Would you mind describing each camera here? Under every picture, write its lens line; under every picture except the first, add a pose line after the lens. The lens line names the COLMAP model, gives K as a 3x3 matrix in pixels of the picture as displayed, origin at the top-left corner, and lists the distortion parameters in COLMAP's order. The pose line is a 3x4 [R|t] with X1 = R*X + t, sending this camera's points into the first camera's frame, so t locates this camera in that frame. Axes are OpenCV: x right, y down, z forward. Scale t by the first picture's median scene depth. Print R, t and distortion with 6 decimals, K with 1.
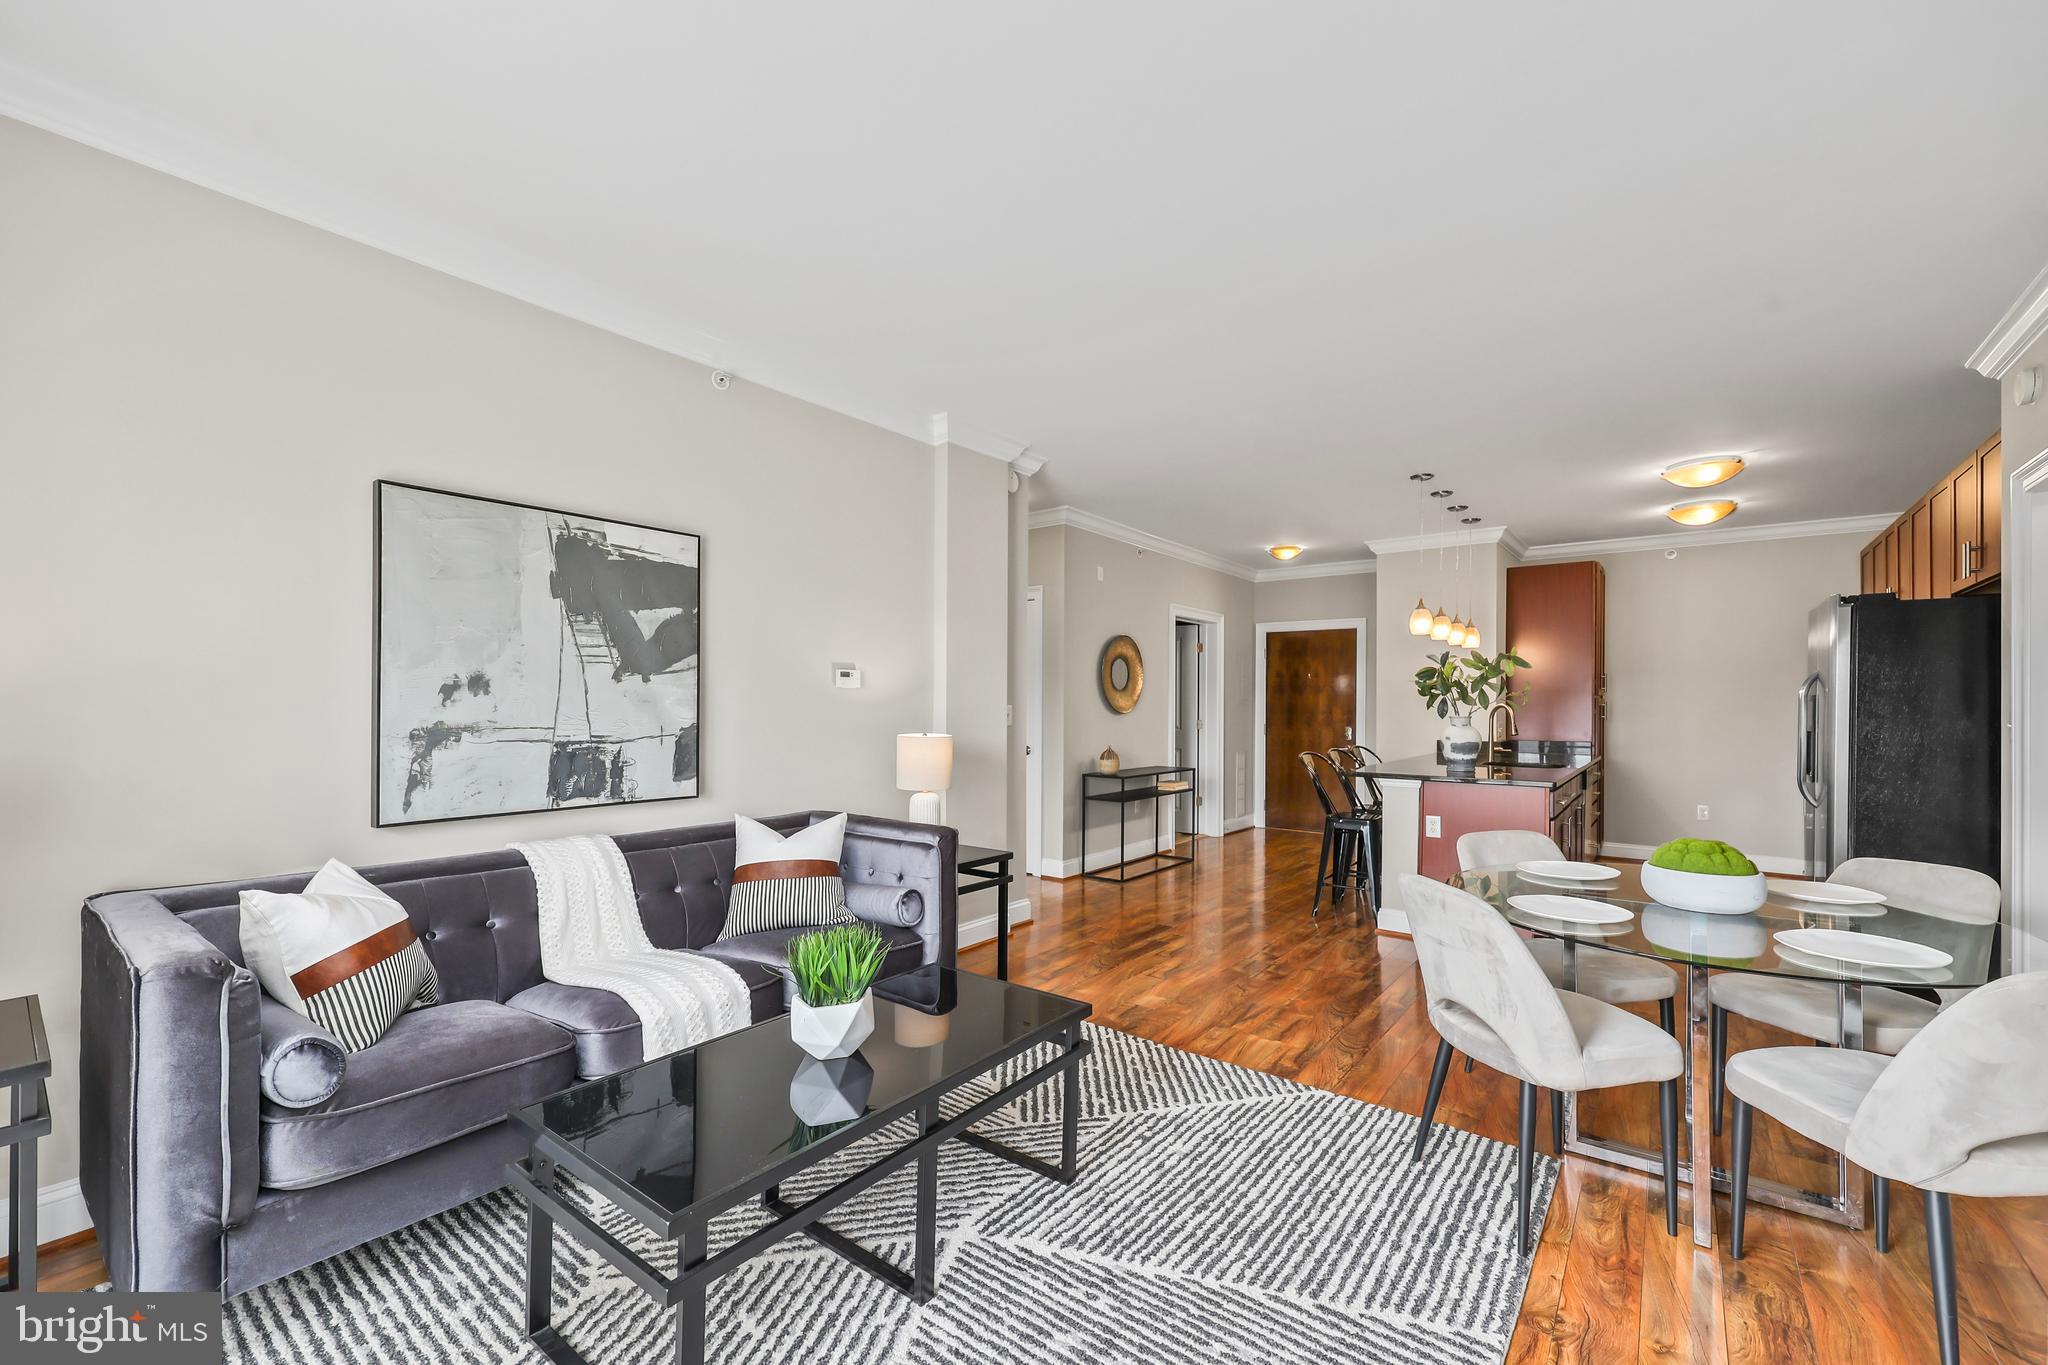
lens RADIAL K [[840.3, 0, 1021.3], [0, 840.3, 703.1], [0, 0, 1]] dist [0.000007, 0.000060]
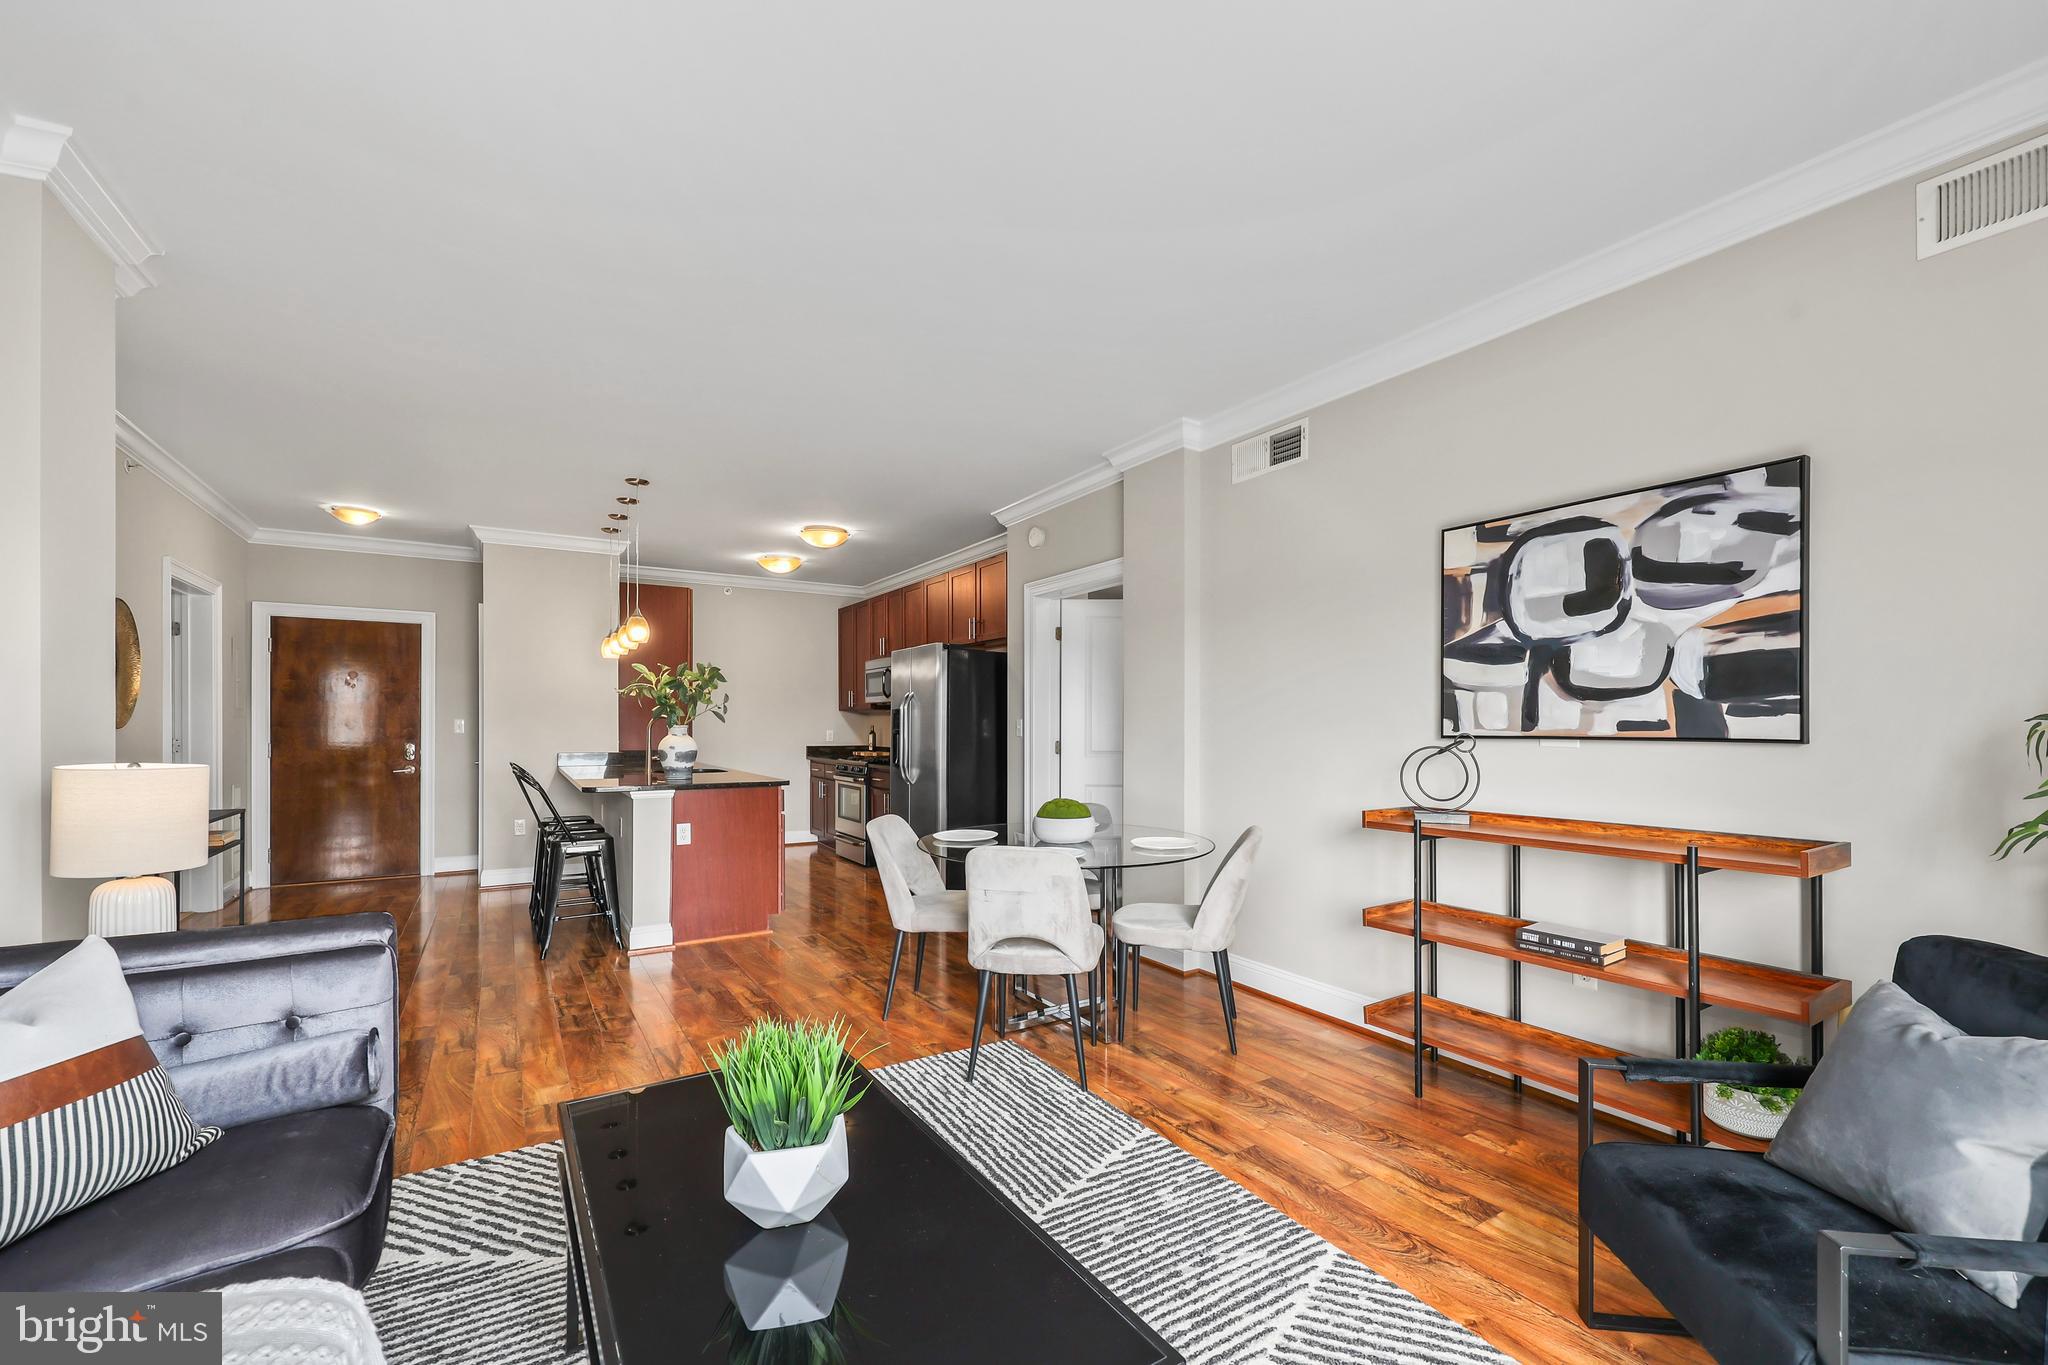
lens RADIAL K [[859.6, 0, 1048.7], [0, 859.6, 719.9], [0, 0, 1]] dist [-0.002797, -0.000398]
pose [[0.330024, -0.001282, 0.943972, -0.473746], [-0.000561, 0.999999, 0.001554, 0.009396], [-0.943973, -0.001043, 0.330022, 0.332661]]
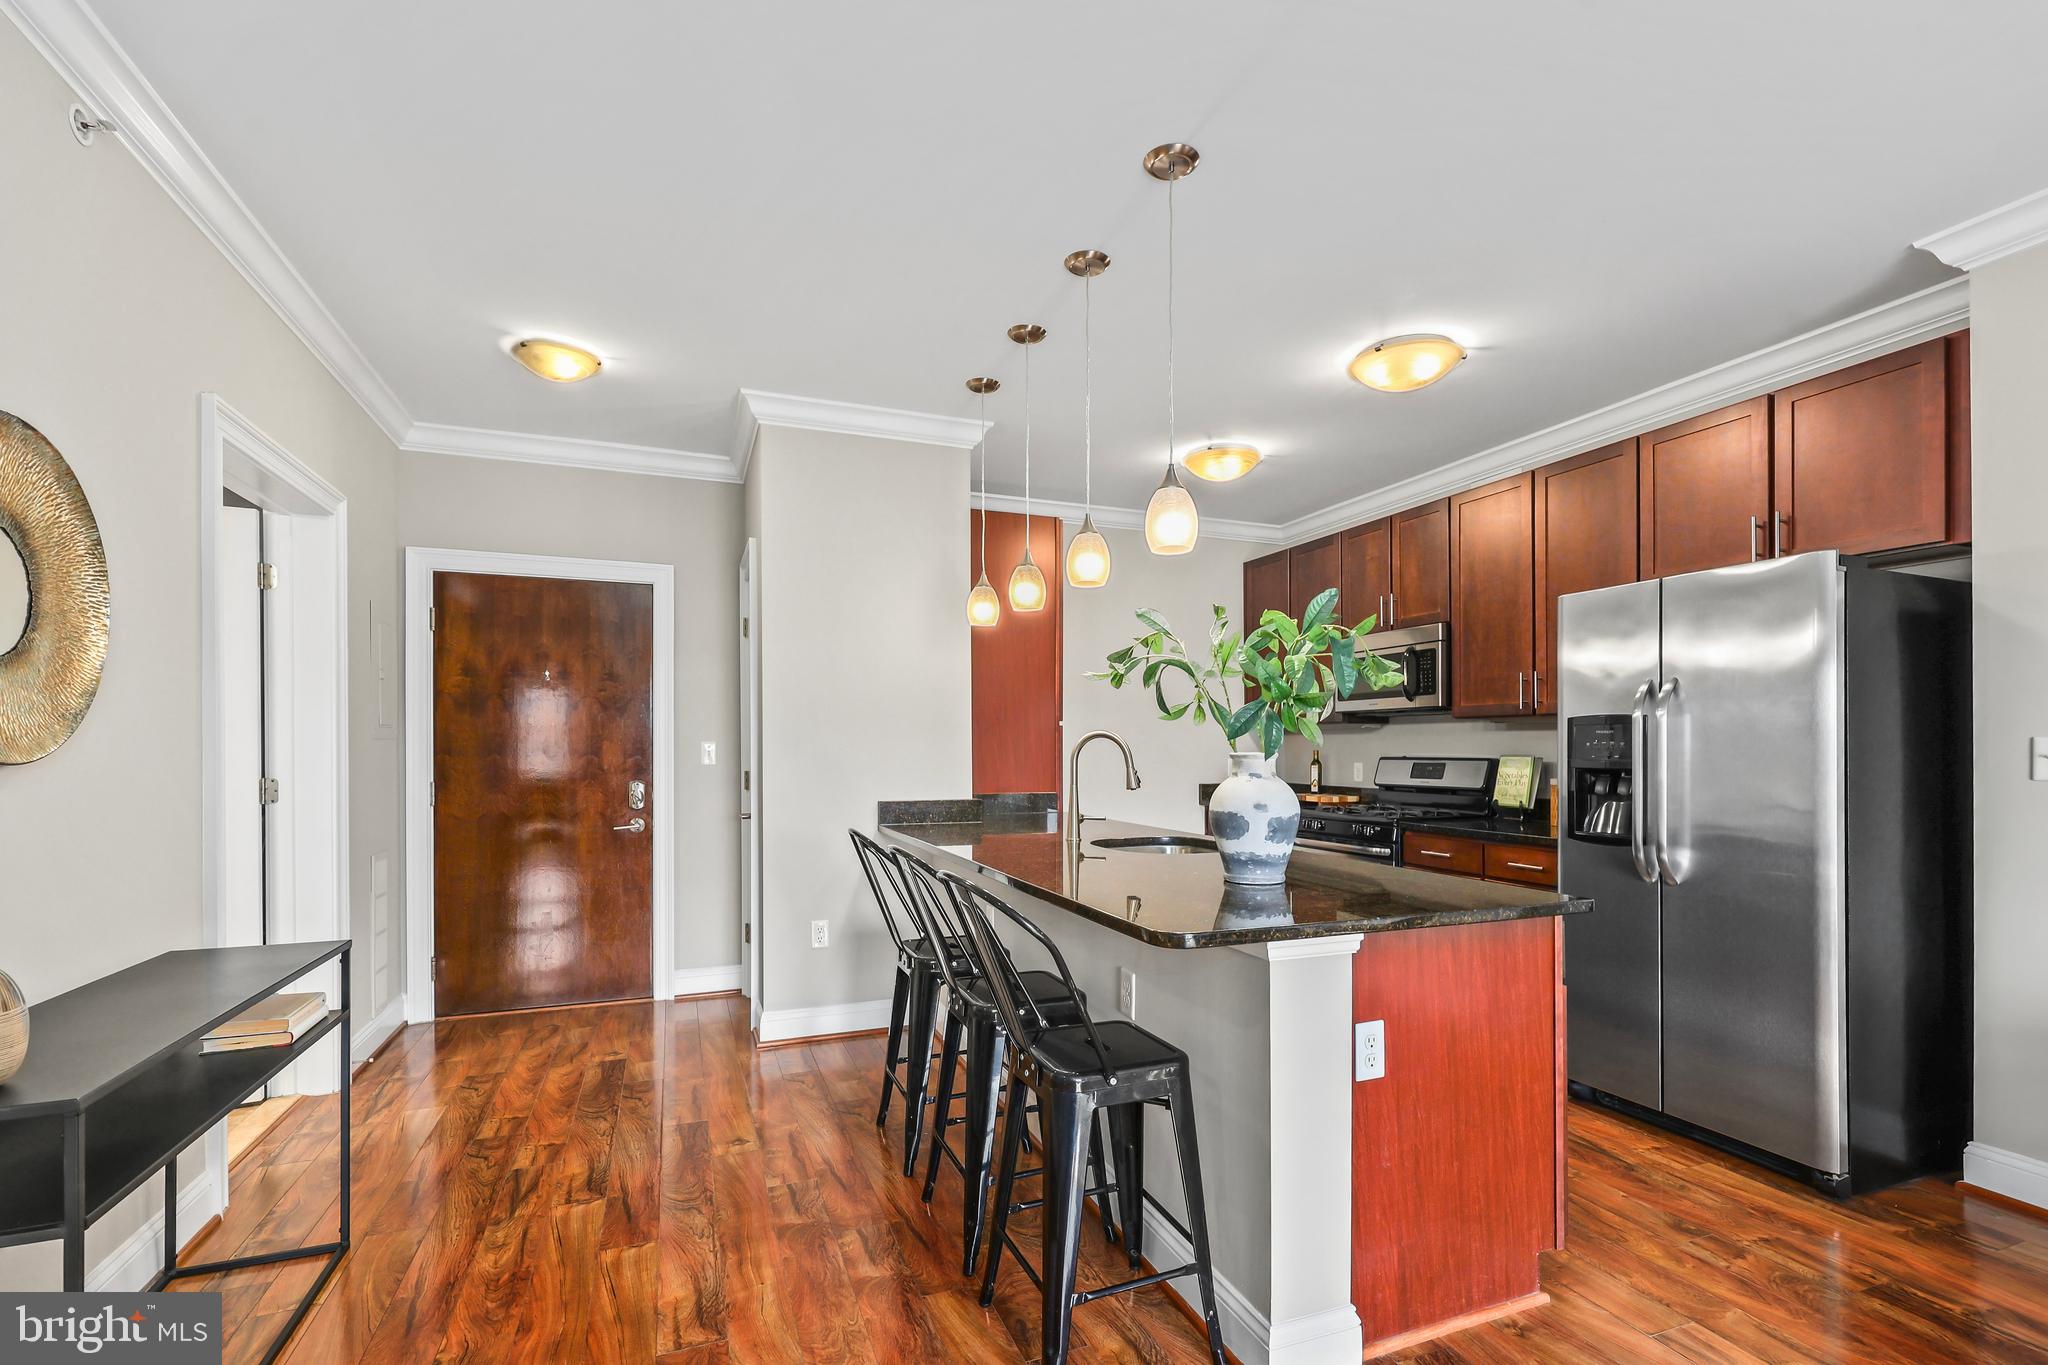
lens RADIAL K [[922.8, 0, 1040.7], [0, 922.8, 751.6], [0, 0, 1]] dist [-0.001390, -0.000337]
pose [[0.501982, -0.010035, 0.864820, 0.093555], [0.001340, 0.999941, 0.010825, 0.012148], [-0.864877, -0.004275, 0.501966, 1.270406]]
